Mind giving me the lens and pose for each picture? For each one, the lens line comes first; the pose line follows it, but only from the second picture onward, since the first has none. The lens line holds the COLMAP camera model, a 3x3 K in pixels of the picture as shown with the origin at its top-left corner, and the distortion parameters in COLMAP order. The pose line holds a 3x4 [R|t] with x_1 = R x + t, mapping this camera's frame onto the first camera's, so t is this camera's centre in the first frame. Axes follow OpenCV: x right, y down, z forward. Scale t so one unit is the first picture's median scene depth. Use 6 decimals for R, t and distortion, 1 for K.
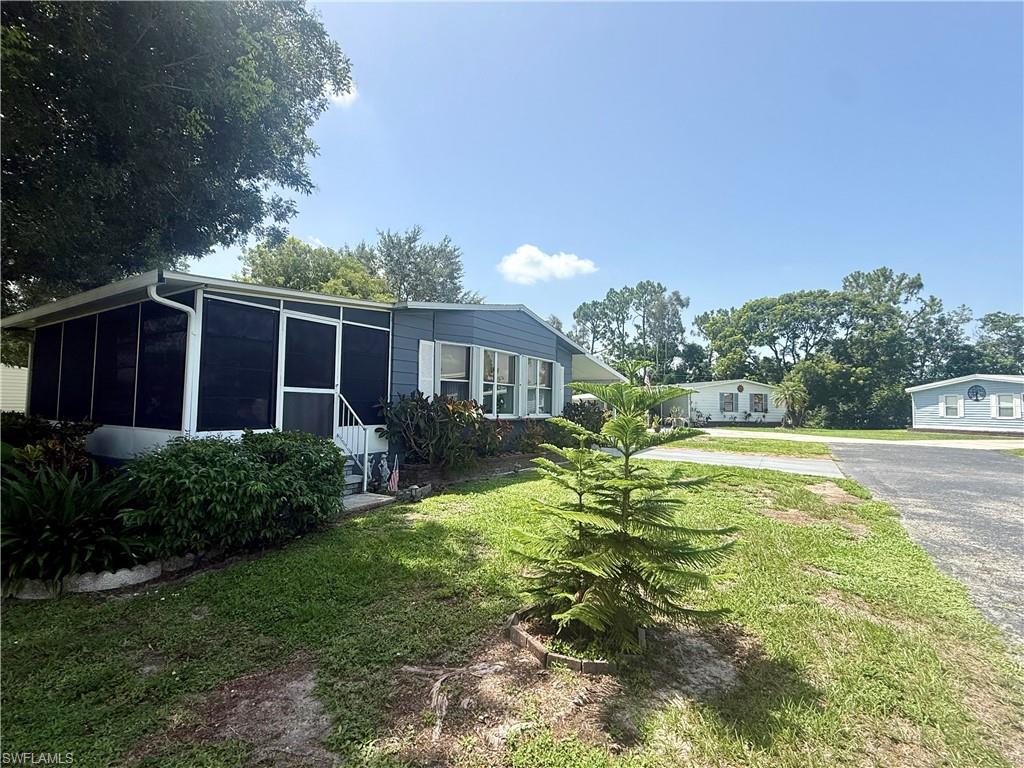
lens RADIAL K [[468.4, 0, 513.7], [0, 468.4, 384.2], [0, 0, 1]] dist [0.001173, -0.000118]
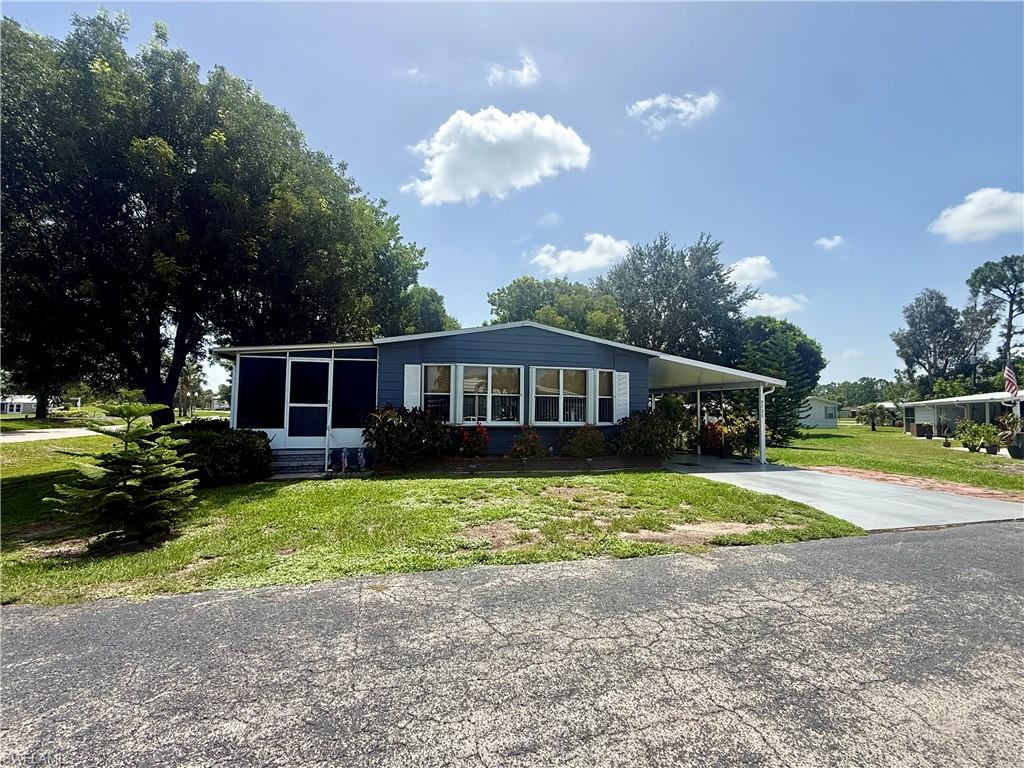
lens RADIAL K [[468.4, 0, 512.8], [0, 468.4, 386.5], [0, 0, 1]] dist [0.001173, -0.000118]
pose [[0.723223, -0.044325, -0.689191, 0.977604], [0.034508, 0.999011, -0.028039, 0.014881], [0.689752, -0.003505, 0.724037, 0.268625]]
